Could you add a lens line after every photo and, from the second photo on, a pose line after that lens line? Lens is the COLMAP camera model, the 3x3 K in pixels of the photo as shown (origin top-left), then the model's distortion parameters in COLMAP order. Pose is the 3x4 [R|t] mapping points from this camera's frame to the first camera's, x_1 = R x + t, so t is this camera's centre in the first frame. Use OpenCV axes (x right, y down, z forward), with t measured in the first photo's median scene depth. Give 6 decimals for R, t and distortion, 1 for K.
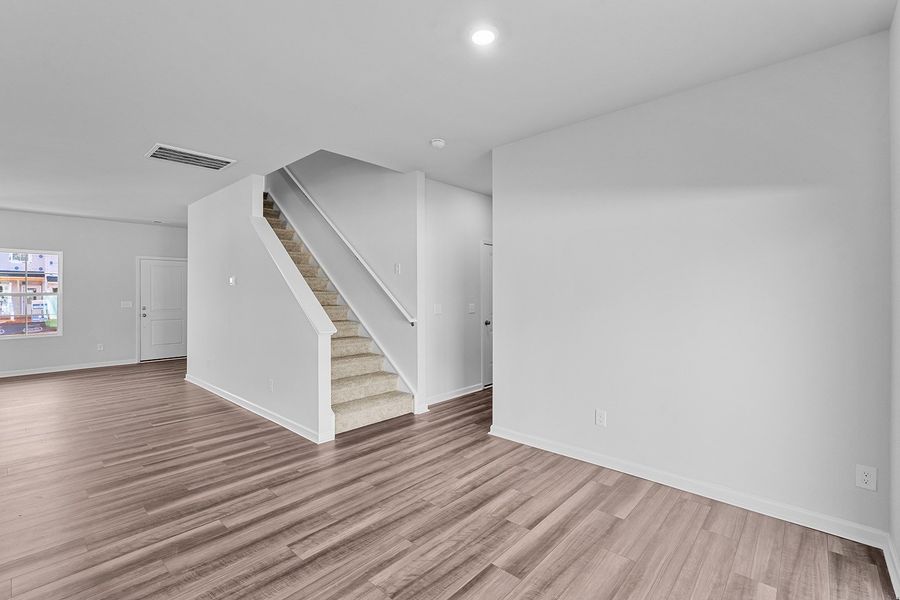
lens RADIAL K [[398.6, 0, 449.1], [0, 398.6, 302.2], [0, 0, 1]] dist [-0.001375, 0.000007]
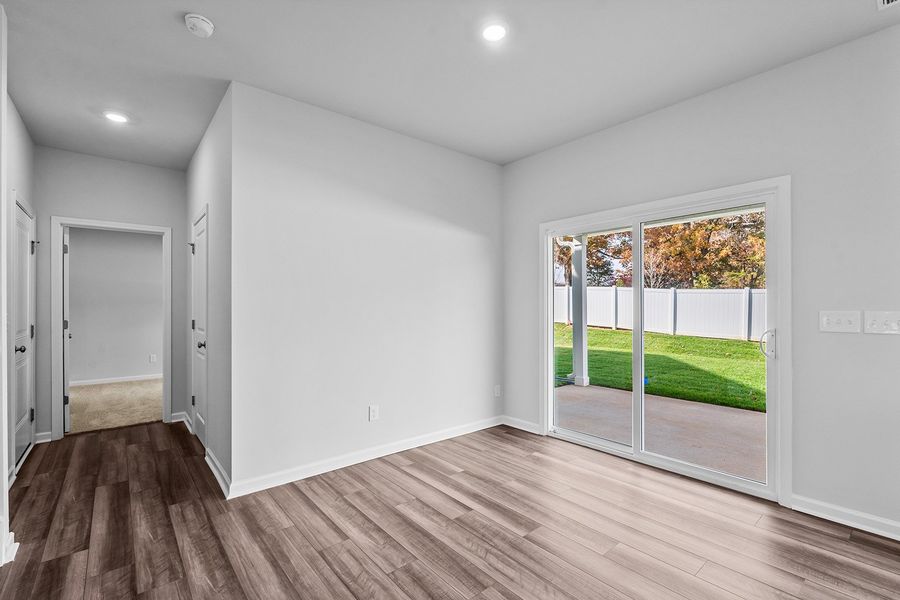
lens RADIAL K [[398.6, 0, 449.1], [0, 398.6, 302.2], [0, 0, 1]] dist [-0.001375, 0.000007]
pose [[0.139288, 0.011915, 0.990180, -0.667489], [0.021618, 0.999653, -0.015070, 0.024304], [-0.990016, 0.023505, 0.138982, 0.695292]]
